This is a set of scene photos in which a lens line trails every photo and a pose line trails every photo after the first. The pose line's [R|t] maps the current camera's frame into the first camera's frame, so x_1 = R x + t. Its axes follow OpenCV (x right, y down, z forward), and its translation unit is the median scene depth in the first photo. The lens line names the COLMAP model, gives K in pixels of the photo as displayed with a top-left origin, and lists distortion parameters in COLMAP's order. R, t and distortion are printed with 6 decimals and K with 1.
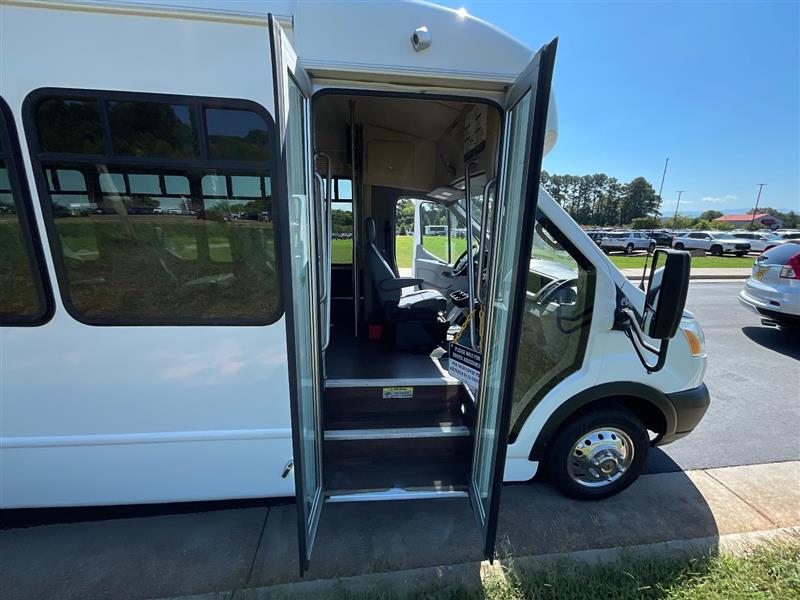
lens RADIAL K [[322.4, 0, 400.0], [0, 322.4, 300.0], [0, 0, 1]] dist [-0.002532, -0.000513]
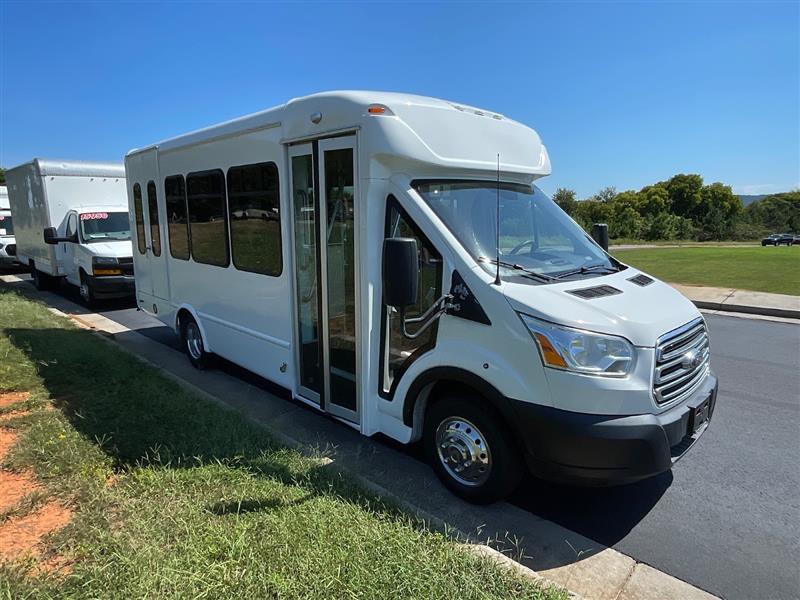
lens RADIAL K [[487.0, 0, 400.0], [0, 487.0, 300.0], [0, 0, 1]] dist [0.002631, -0.000322]
pose [[0.630593, 0.111469, -0.768067, 0.145721], [-0.156897, 0.987508, 0.014502, 0.003822], [0.760089, 0.111362, 0.640205, -0.014125]]
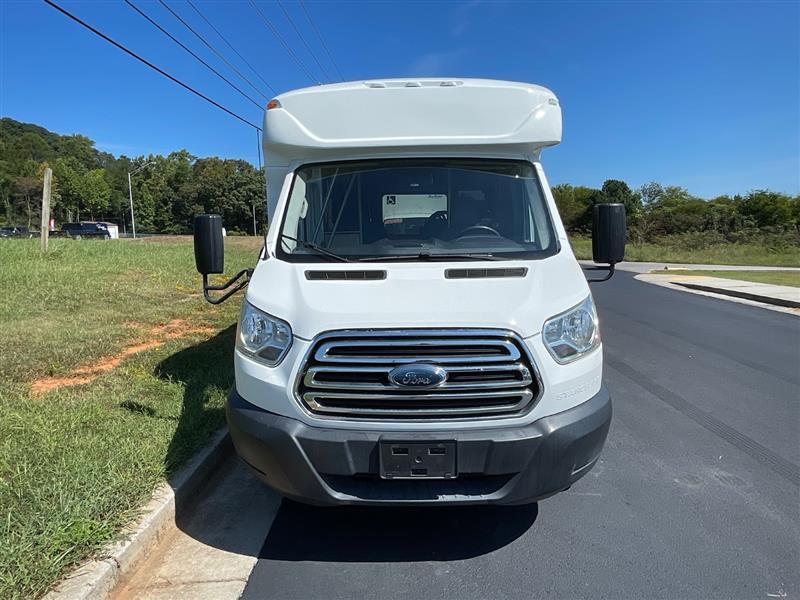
lens RADIAL K [[487.0, 0, 400.0], [0, 487.0, 300.0], [0, 0, 1]] dist [0.002631, -0.000322]
pose [[-0.105537, 0.124858, -0.986546, 0.186939], [-0.212263, 0.966393, 0.145015, -0.018181], [0.971497, 0.224711, -0.075487, 0.132003]]
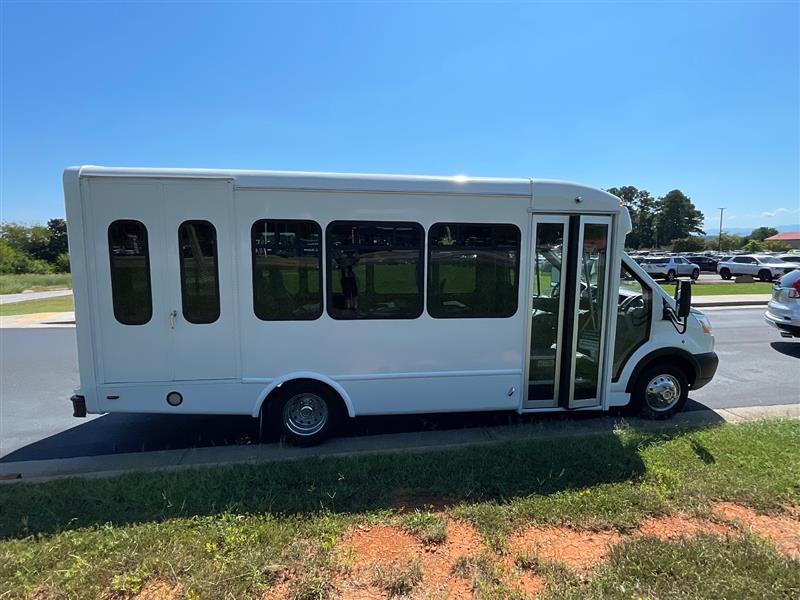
lens RADIAL K [[420.7, 0, 400.0], [0, 420.7, 300.0], [0, 0, 1]] dist [-0.005620, 0.000255]
pose [[0.999027, -0.021136, 0.038715, -0.085462], [0.025284, 0.993611, -0.109990, 0.017393], [-0.036143, 0.110861, 0.993178, -0.123485]]
